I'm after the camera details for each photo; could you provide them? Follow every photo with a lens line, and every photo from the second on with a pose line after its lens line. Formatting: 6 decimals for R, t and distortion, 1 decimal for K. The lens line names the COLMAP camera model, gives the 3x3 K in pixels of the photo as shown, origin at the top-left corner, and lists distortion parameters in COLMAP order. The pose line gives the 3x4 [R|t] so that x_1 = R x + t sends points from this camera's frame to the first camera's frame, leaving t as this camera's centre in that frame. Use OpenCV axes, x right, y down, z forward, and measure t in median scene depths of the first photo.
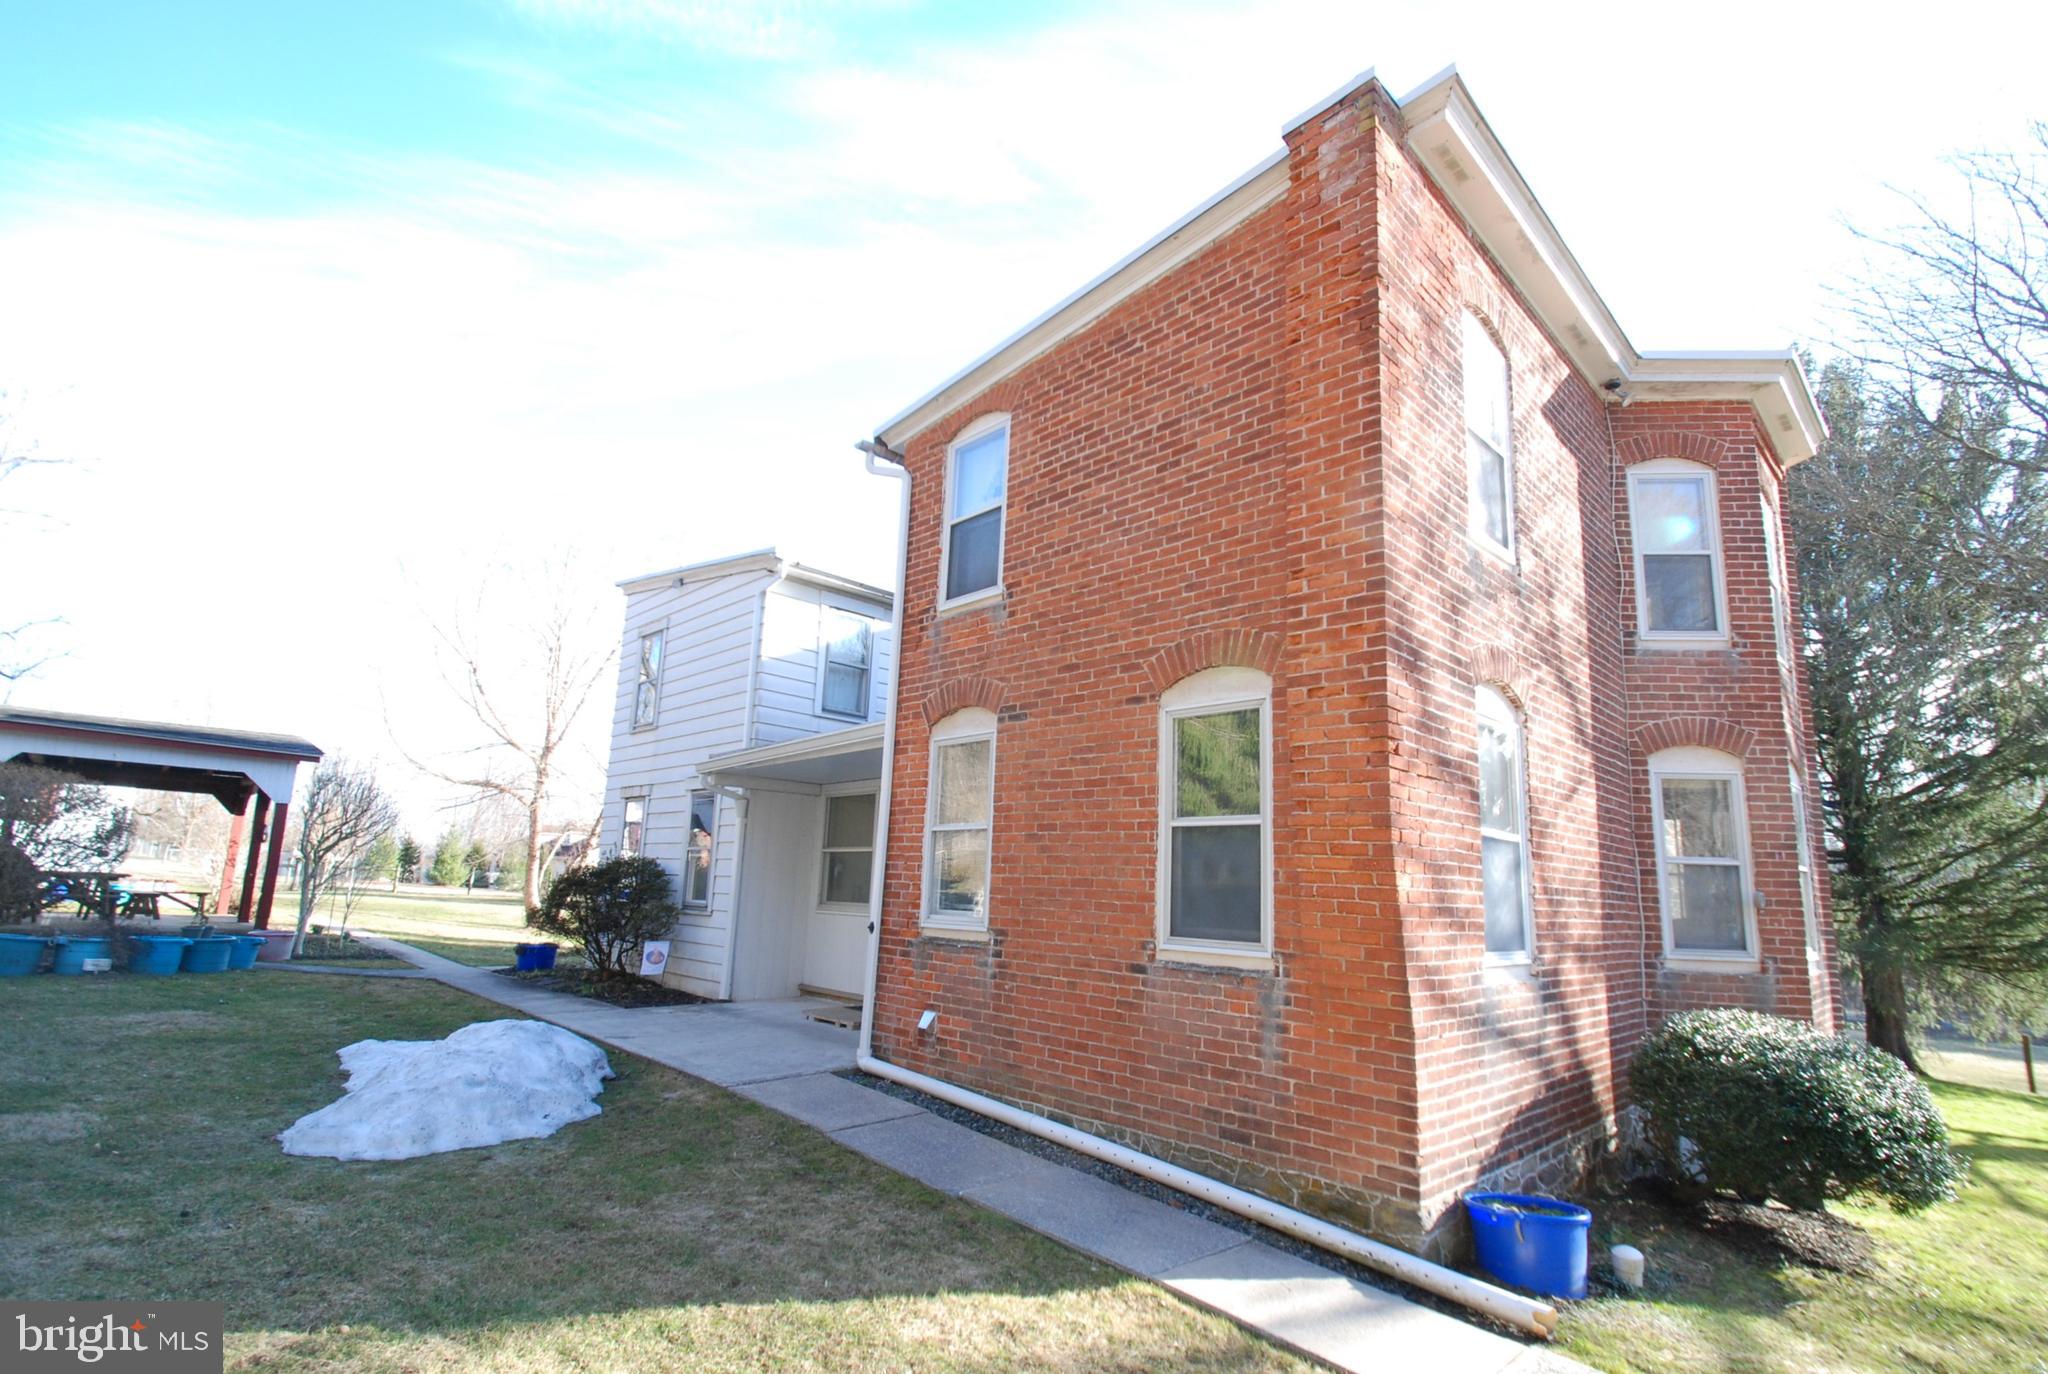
lens RADIAL K [[935.4, 0, 1018.6], [0, 935.4, 703.6], [0, 0, 1]] dist [-0.002142, -0.001500]
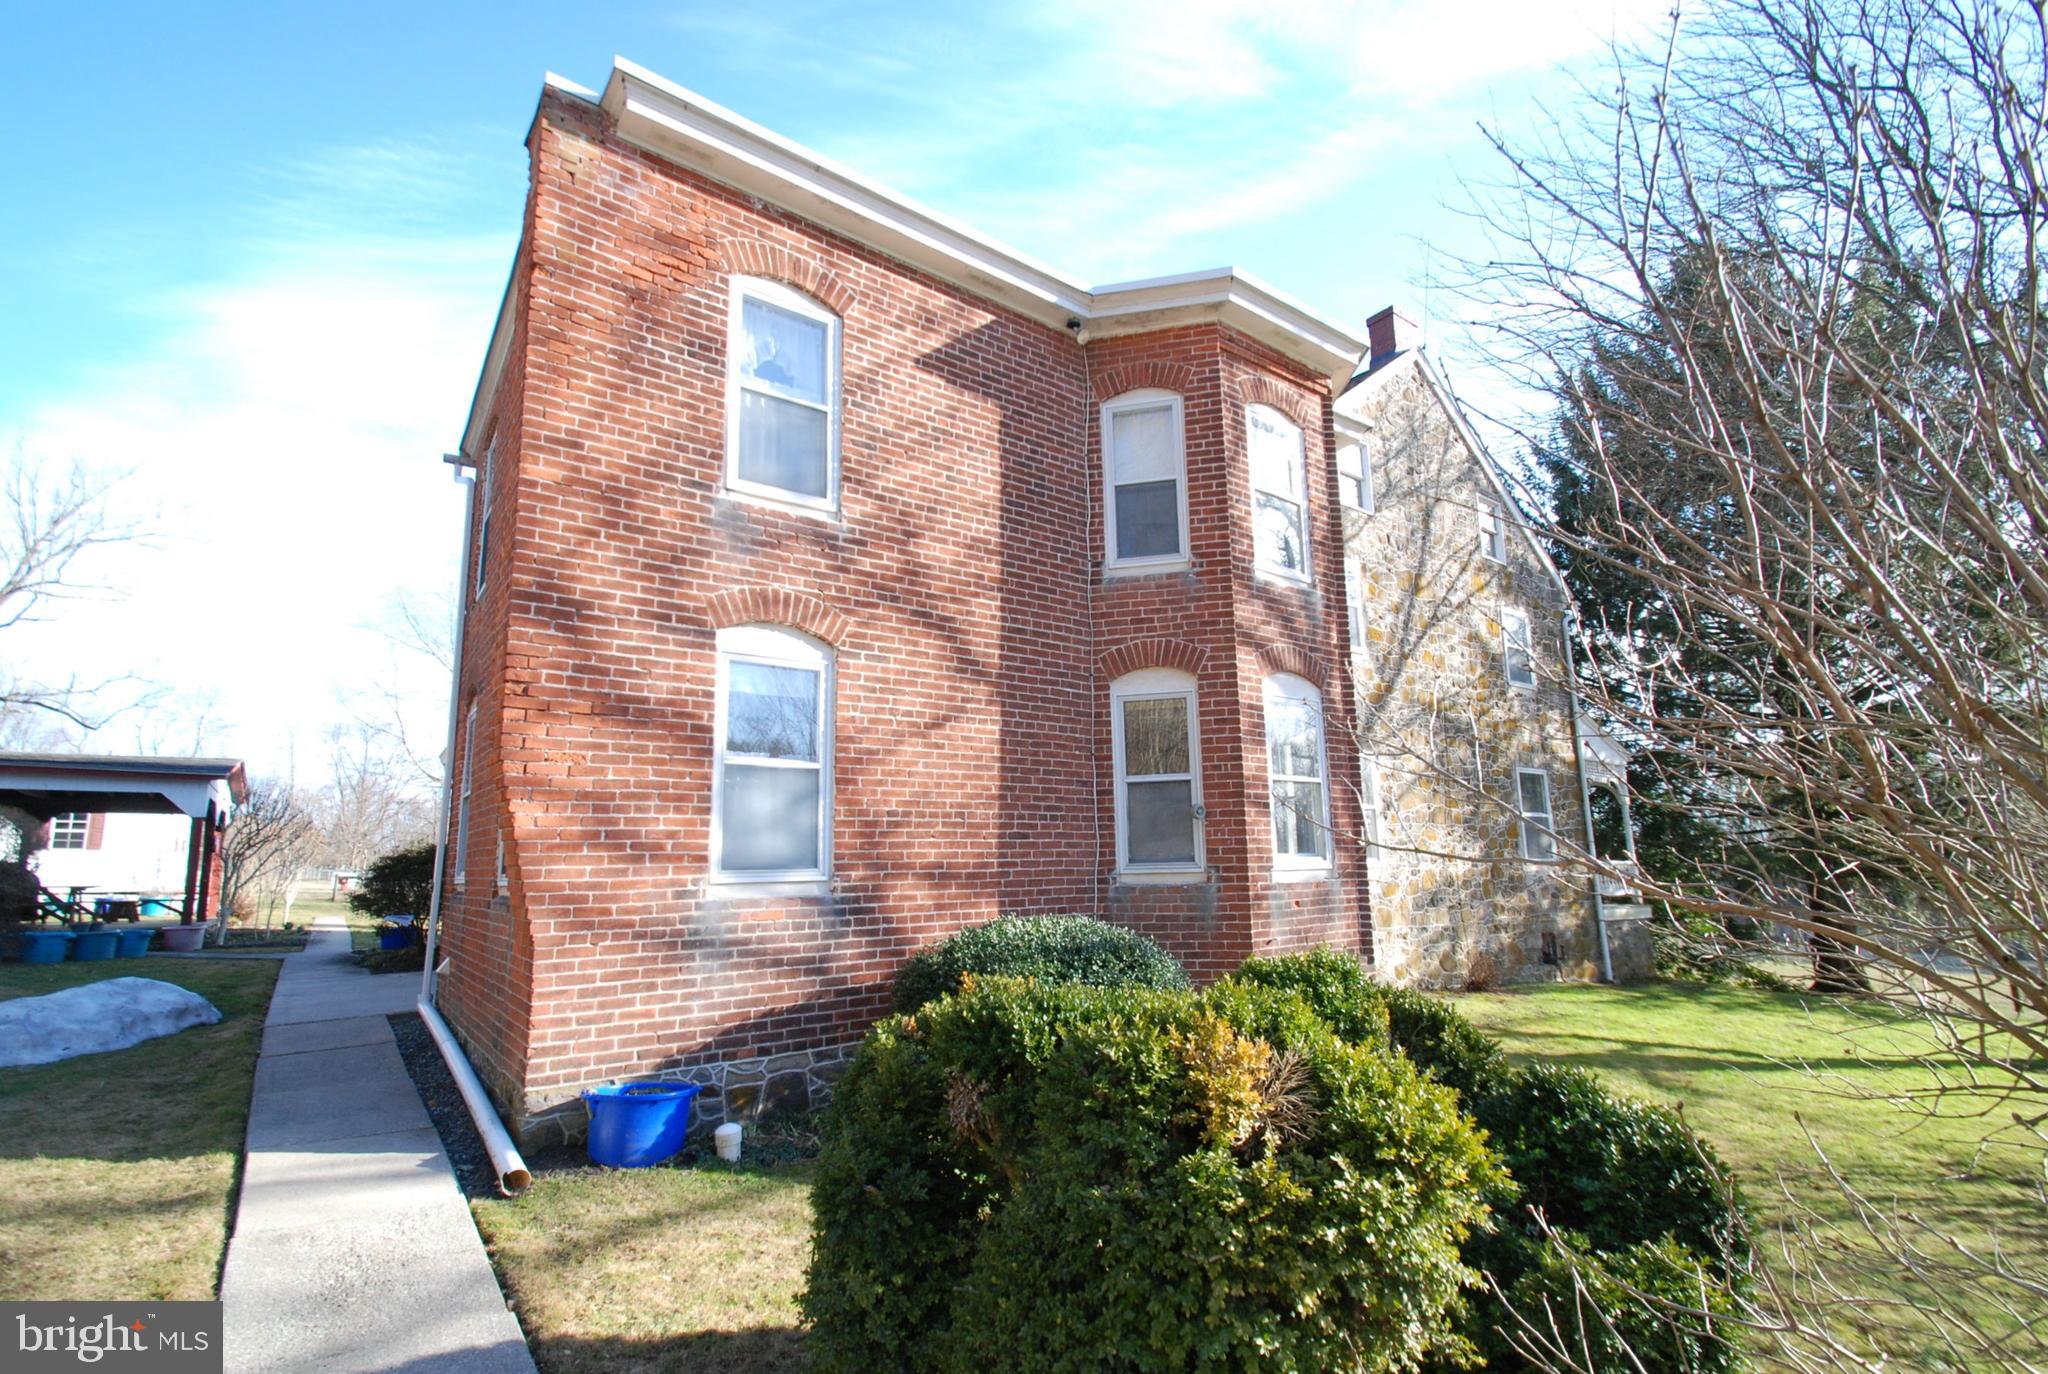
lens RADIAL K [[935.4, 0, 1030.8], [0, 935.4, 688.4], [0, 0, 1]] dist [-0.002142, -0.001500]
pose [[0.990936, -0.079835, -0.108040, 0.681243], [0.081363, 0.996636, 0.009806, 0.046254], [0.106893, -0.018507, 0.994098, -0.038977]]
